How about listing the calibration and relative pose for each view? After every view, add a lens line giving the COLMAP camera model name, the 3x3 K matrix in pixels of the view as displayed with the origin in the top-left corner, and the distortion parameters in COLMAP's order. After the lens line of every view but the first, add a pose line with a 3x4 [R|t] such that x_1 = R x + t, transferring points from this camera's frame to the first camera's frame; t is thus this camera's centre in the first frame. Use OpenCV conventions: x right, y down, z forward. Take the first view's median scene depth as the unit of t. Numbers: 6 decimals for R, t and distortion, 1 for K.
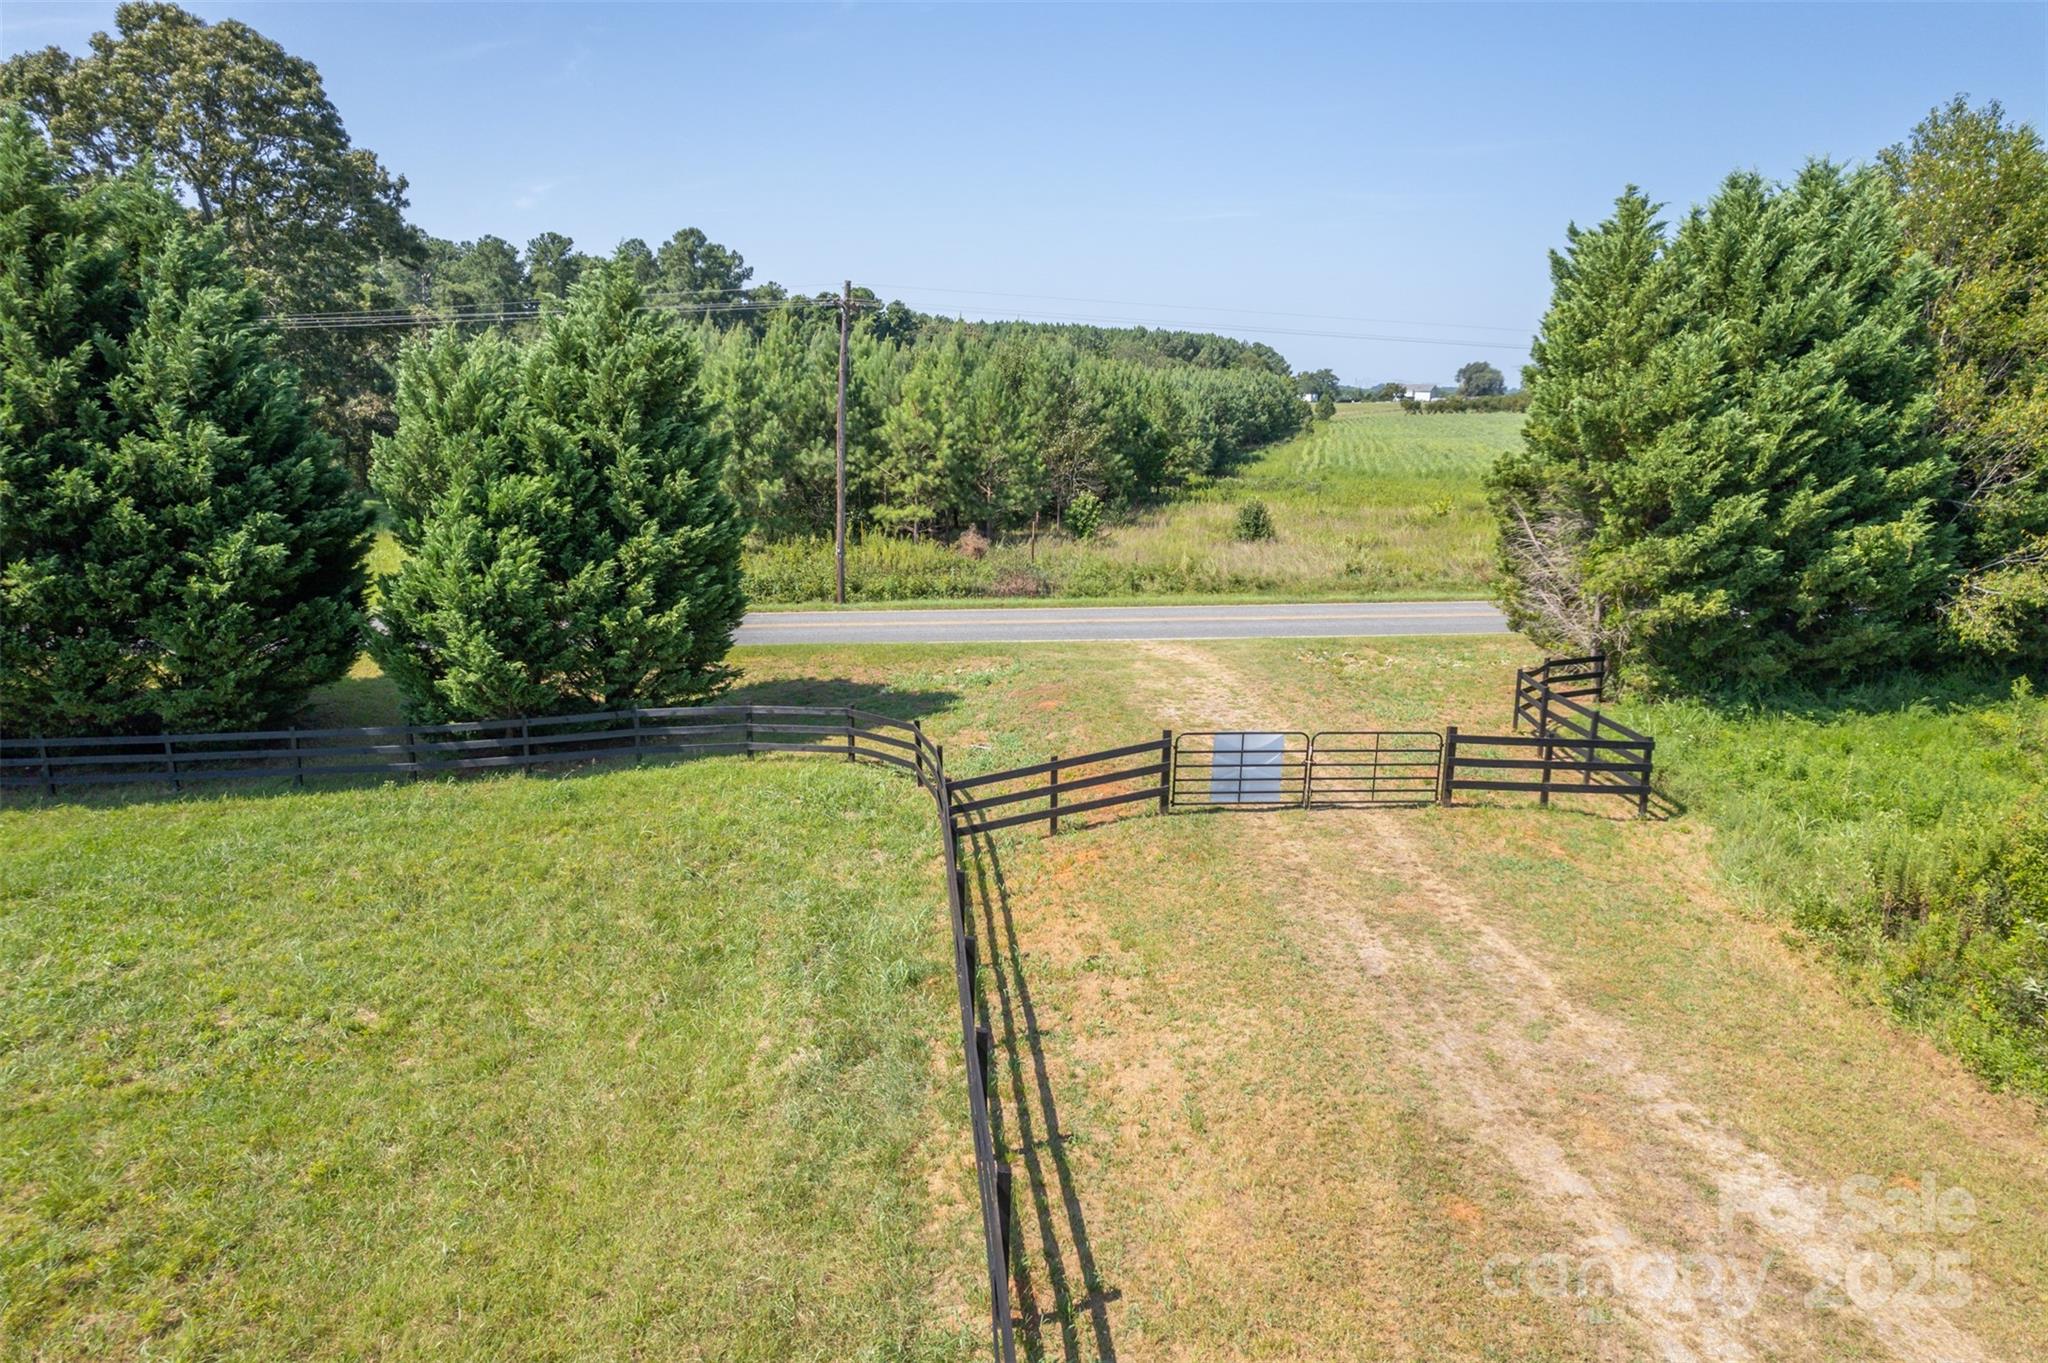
lens RADIAL K [[1310.9, 0, 1028.6], [0, 1310.9, 672.9], [0, 0, 1]] dist [-0.076261, 0.070728]
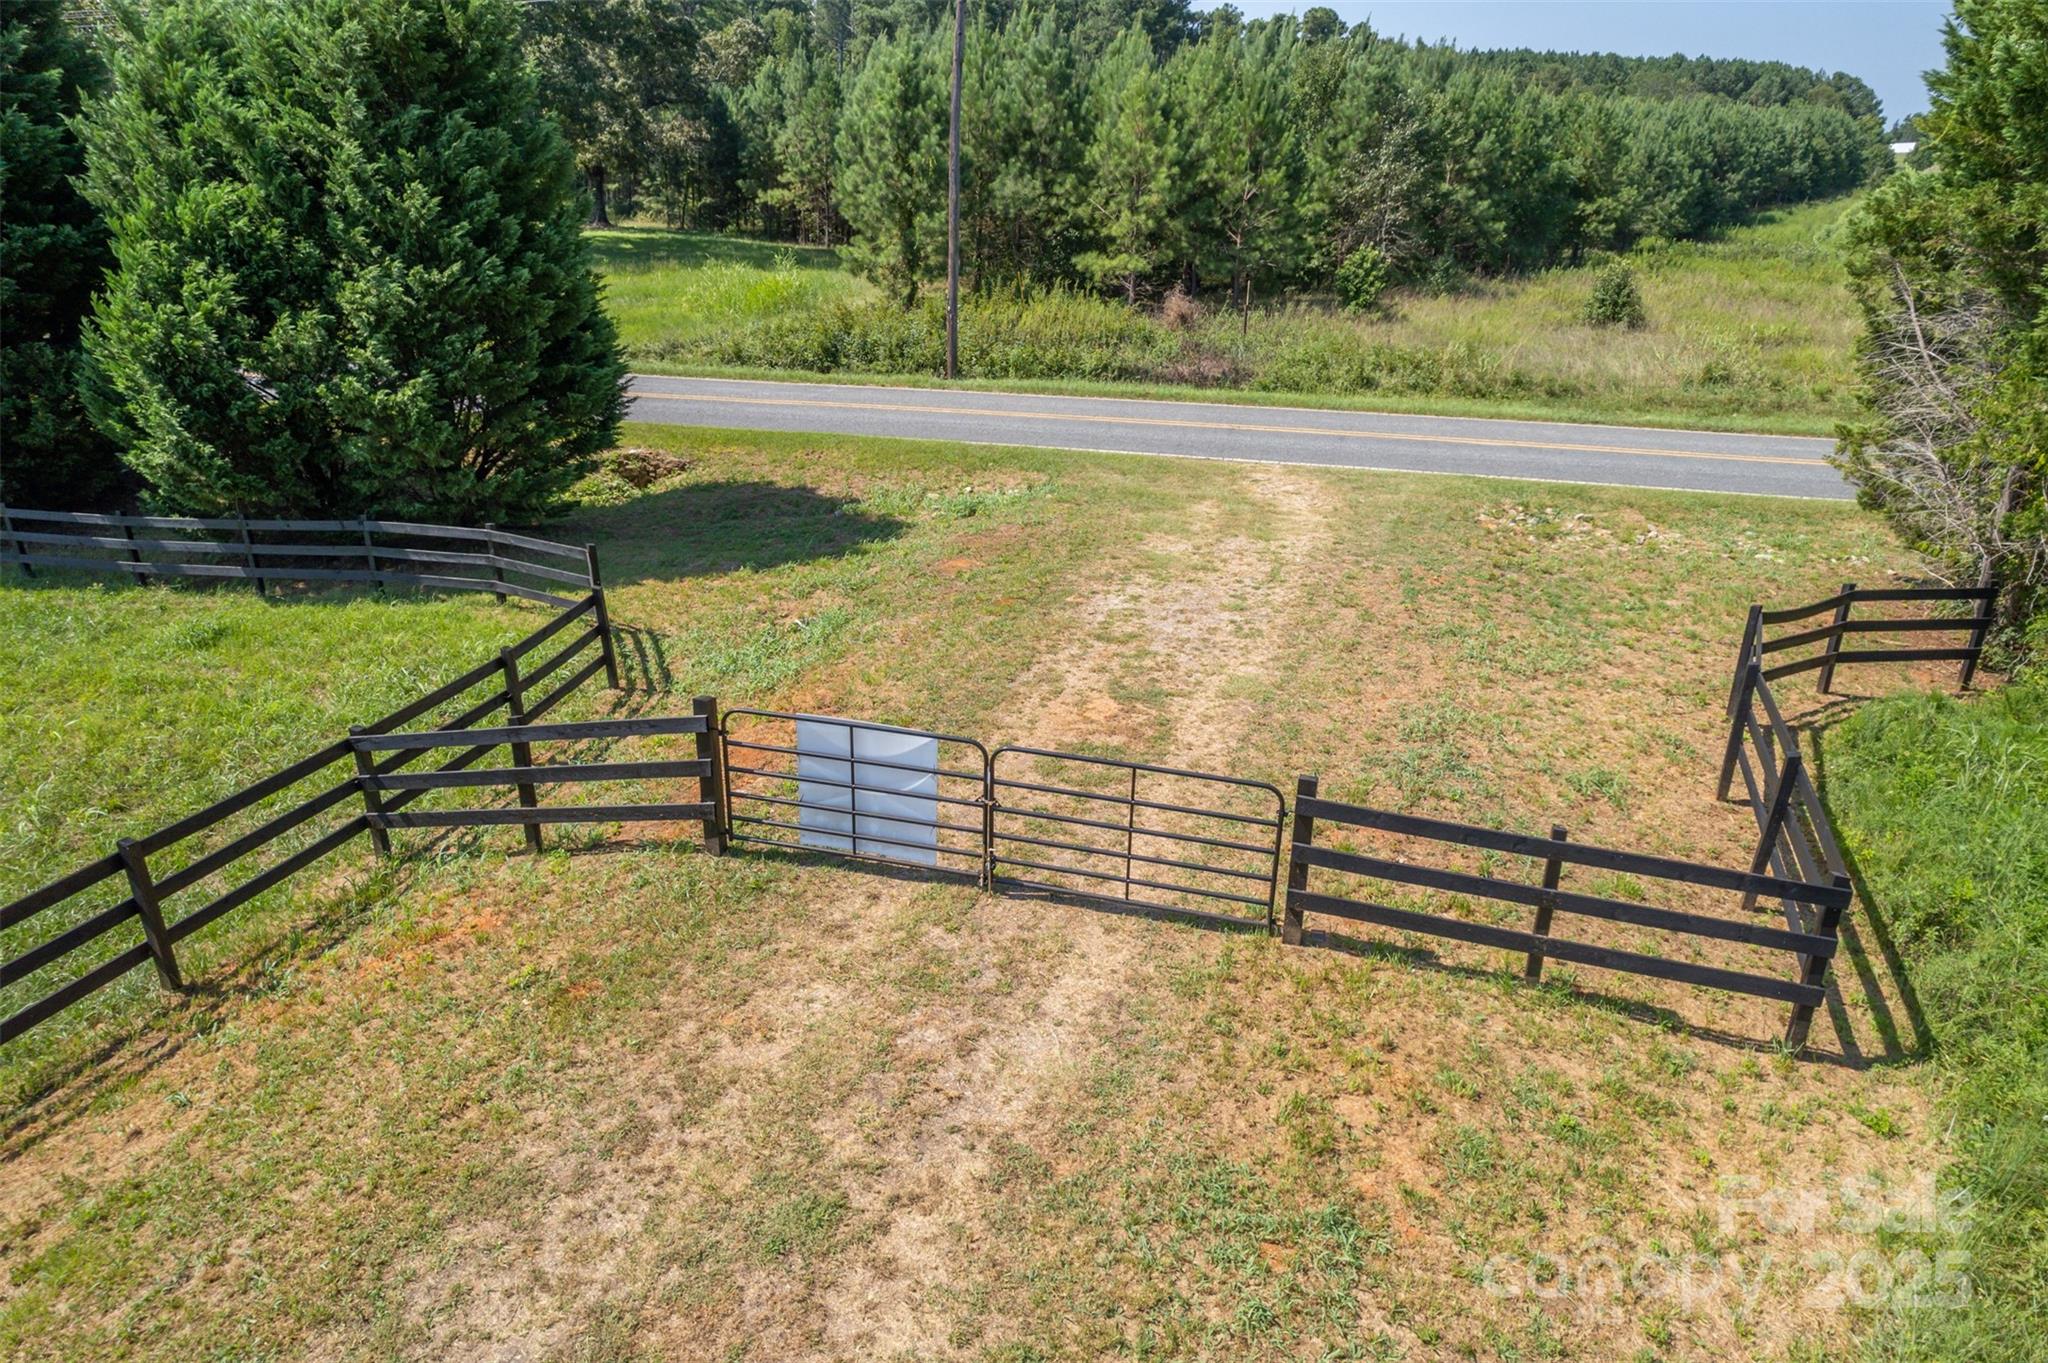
lens RADIAL K [[1310.9, 0, 1028.6], [0, 1310.9, 672.9], [0, 0, 1]] dist [-0.076261, 0.070728]
pose [[0.932494, 0.137658, -0.333924, 0.176659], [-0.076193, 0.978690, 0.190686, -0.032256], [0.353058, -0.152371, 0.923111, 0.265909]]
